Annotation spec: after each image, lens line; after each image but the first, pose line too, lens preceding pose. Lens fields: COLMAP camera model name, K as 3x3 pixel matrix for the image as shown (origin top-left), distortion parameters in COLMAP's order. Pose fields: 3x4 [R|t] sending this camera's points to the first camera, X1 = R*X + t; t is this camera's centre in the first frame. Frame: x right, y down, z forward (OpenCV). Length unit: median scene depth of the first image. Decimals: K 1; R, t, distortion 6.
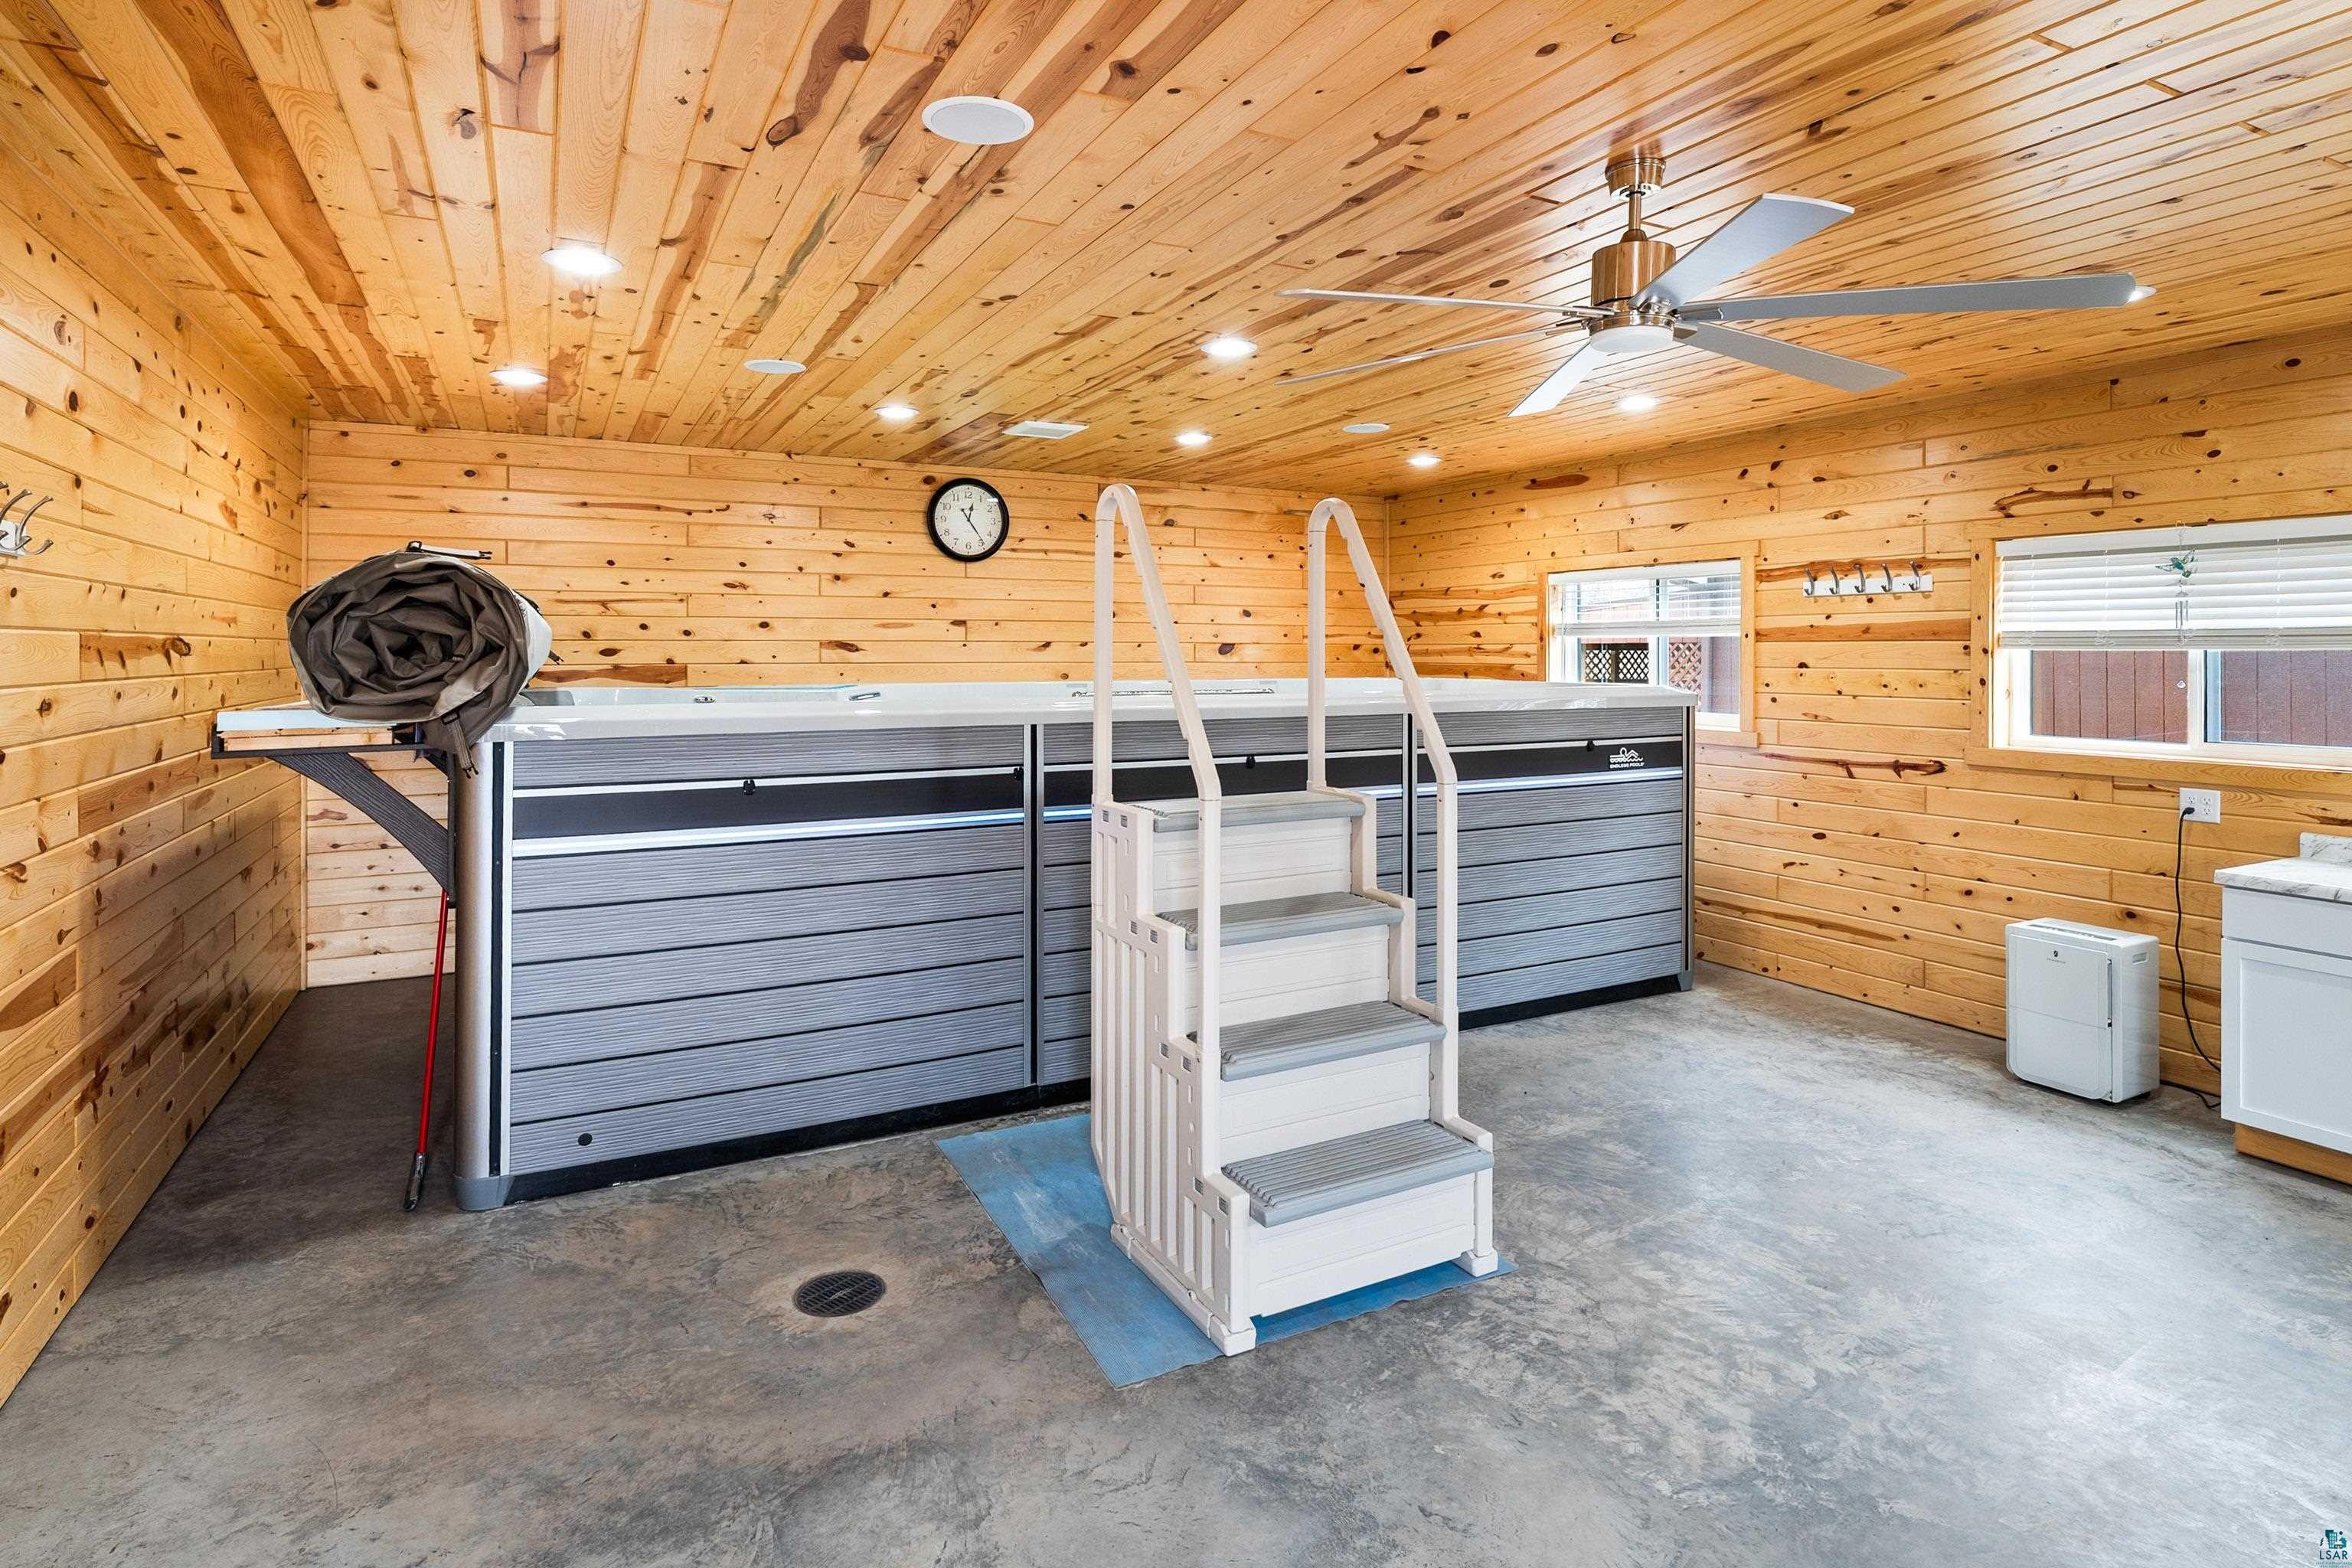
lens RADIAL K [[1184.0, 0, 1166.7], [0, 1184.0, 655.5], [0, 0, 1]] dist [-0.003121, -0.000195]
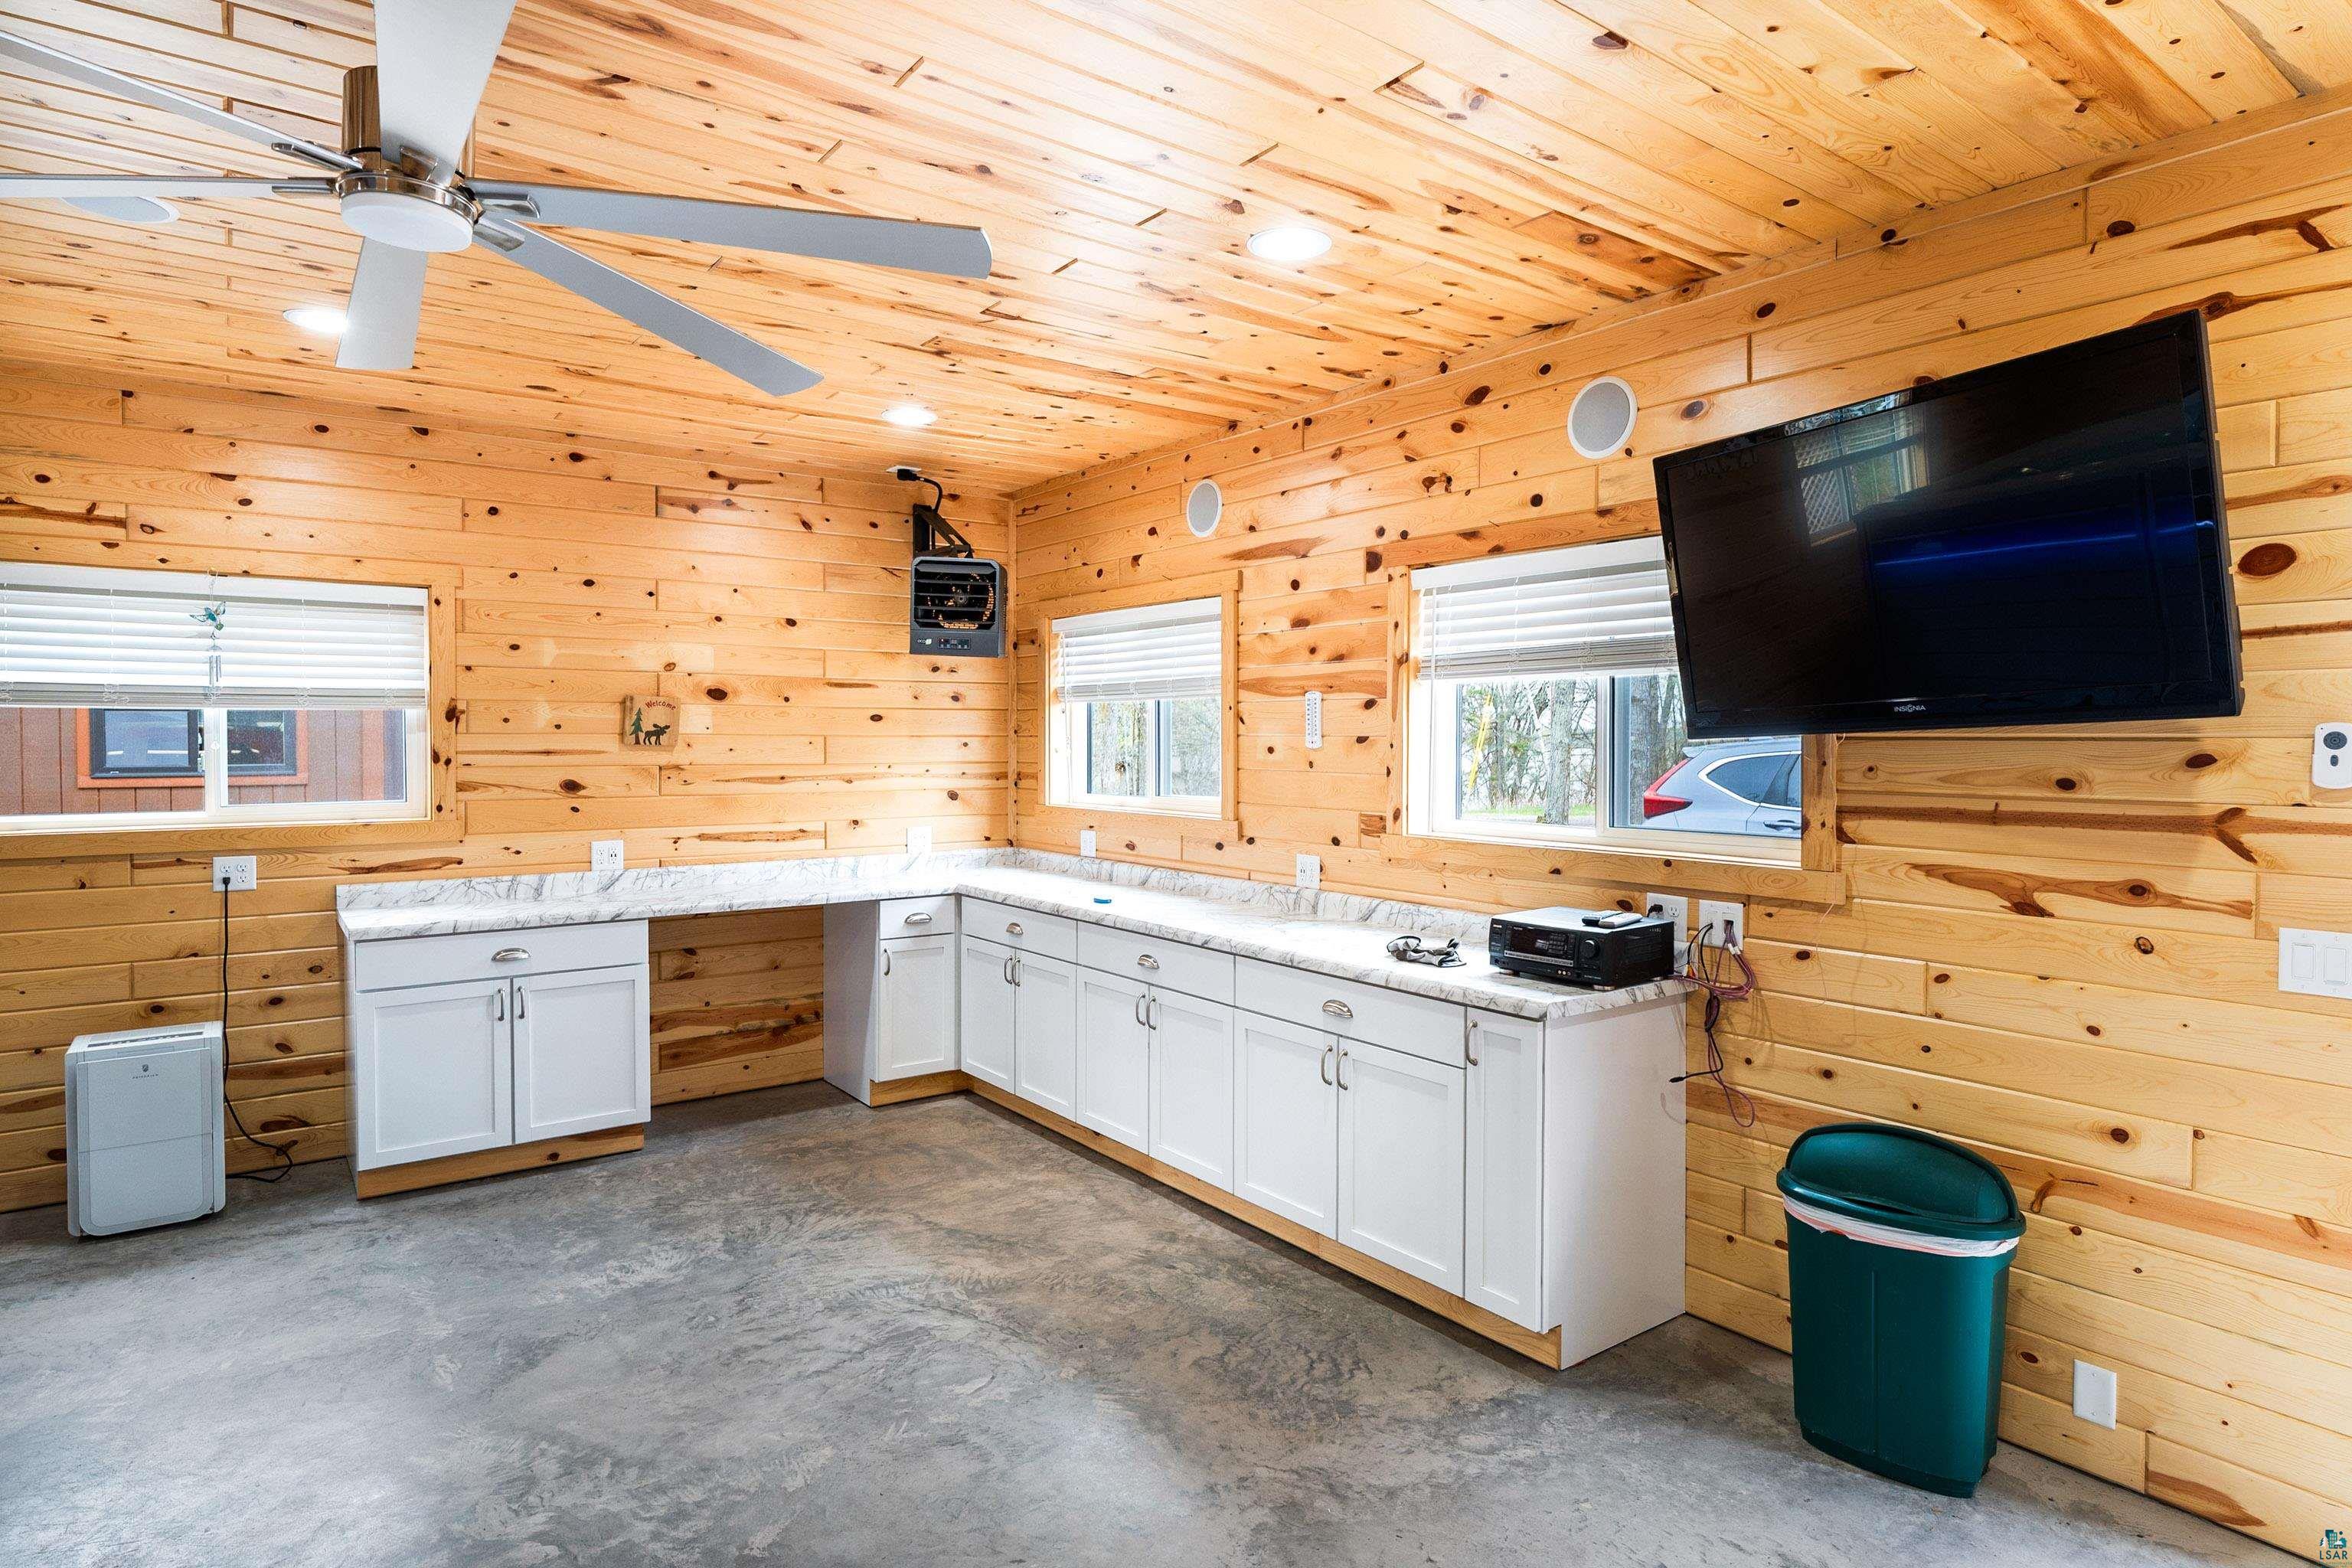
lens RADIAL K [[1285.1, 0, 1177.1], [0, 1285.1, 774.6], [0, 0, 1]] dist [0.003487, 0.000922]
pose [[-0.143827, -0.032482, 0.989070, -0.248955], [0.002059, 0.999449, 0.033122, 0.015206], [-0.989601, 0.006801, -0.143681, 0.401368]]
